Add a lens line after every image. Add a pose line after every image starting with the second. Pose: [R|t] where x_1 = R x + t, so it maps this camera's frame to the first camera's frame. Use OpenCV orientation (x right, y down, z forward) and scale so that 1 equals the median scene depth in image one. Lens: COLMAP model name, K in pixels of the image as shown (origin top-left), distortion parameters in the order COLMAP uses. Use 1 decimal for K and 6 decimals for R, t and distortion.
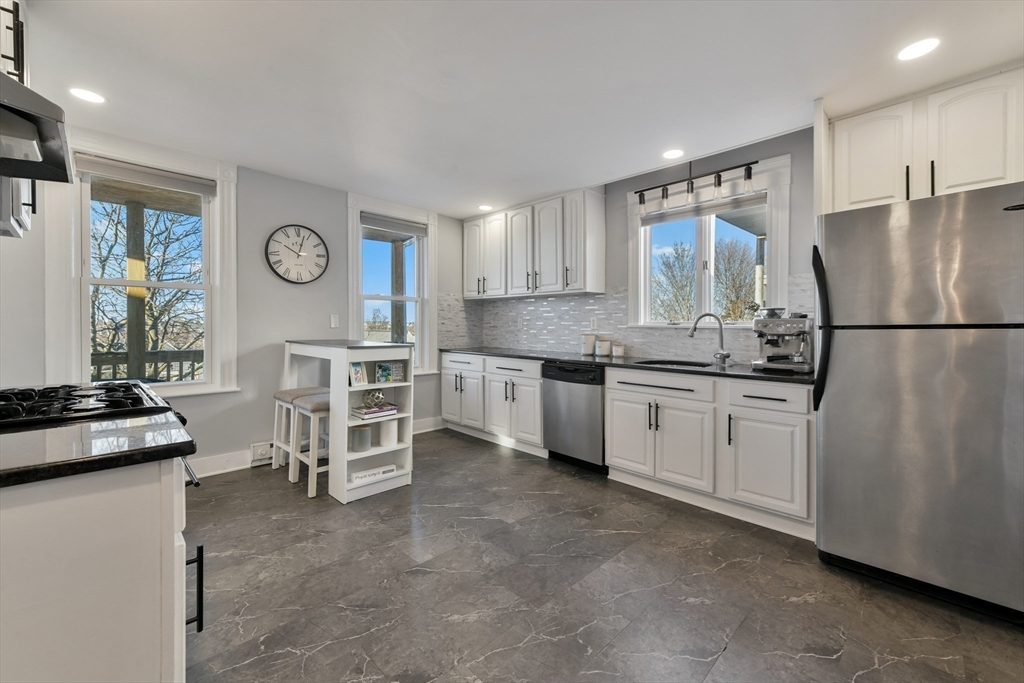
lens RADIAL K [[414.5, 0, 515.0], [0, 414.5, 328.6], [0, 0, 1]] dist [-0.001563, 0.001234]
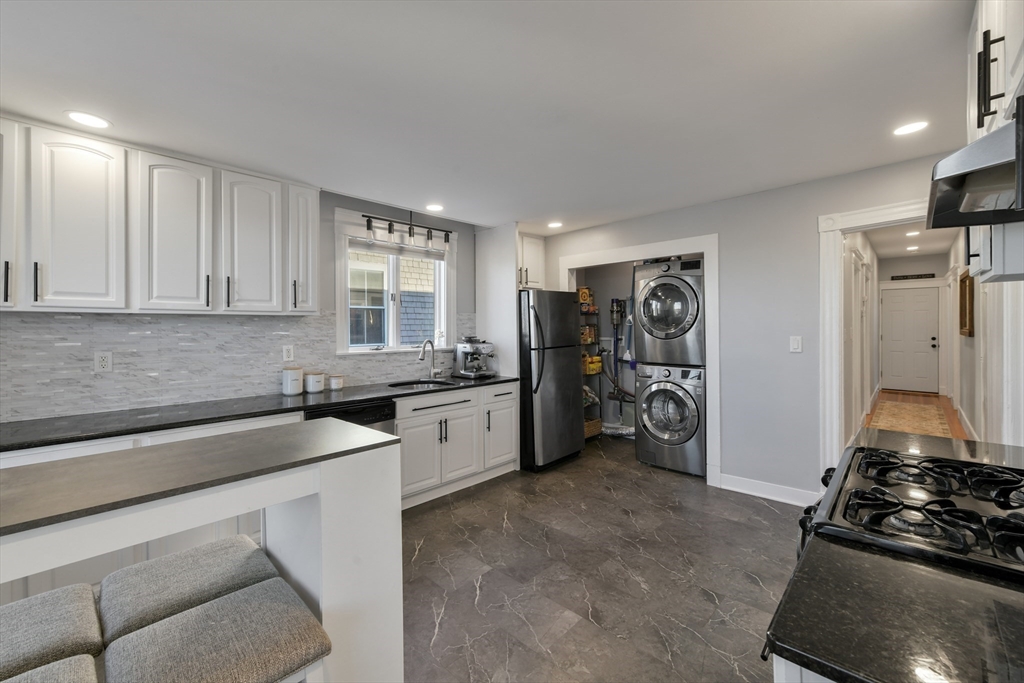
lens RADIAL K [[414.5, 0, 514.5], [0, 414.5, 328.2], [0, 0, 1]] dist [-0.001563, 0.001234]
pose [[-0.013780, -0.007131, 0.999880, -0.809080], [0.017344, 0.999822, 0.007369, -0.079371], [-0.999755, 0.017444, -0.013654, 0.789652]]
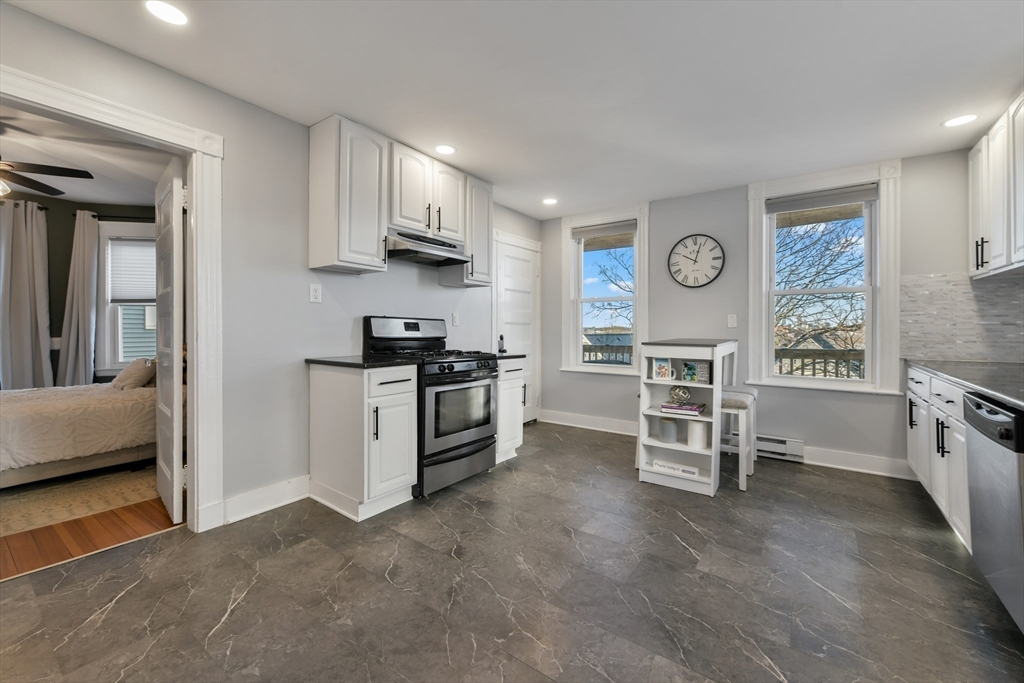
lens RADIAL K [[414.5, 0, 522.0], [0, 414.5, 329.3], [0, 0, 1]] dist [-0.001563, 0.001234]
pose [[0.168644, -0.003201, -0.985672, 0.594755], [-0.007725, 0.999960, -0.004569, 0.013903], [0.985647, 0.008385, 0.168613, 0.441868]]
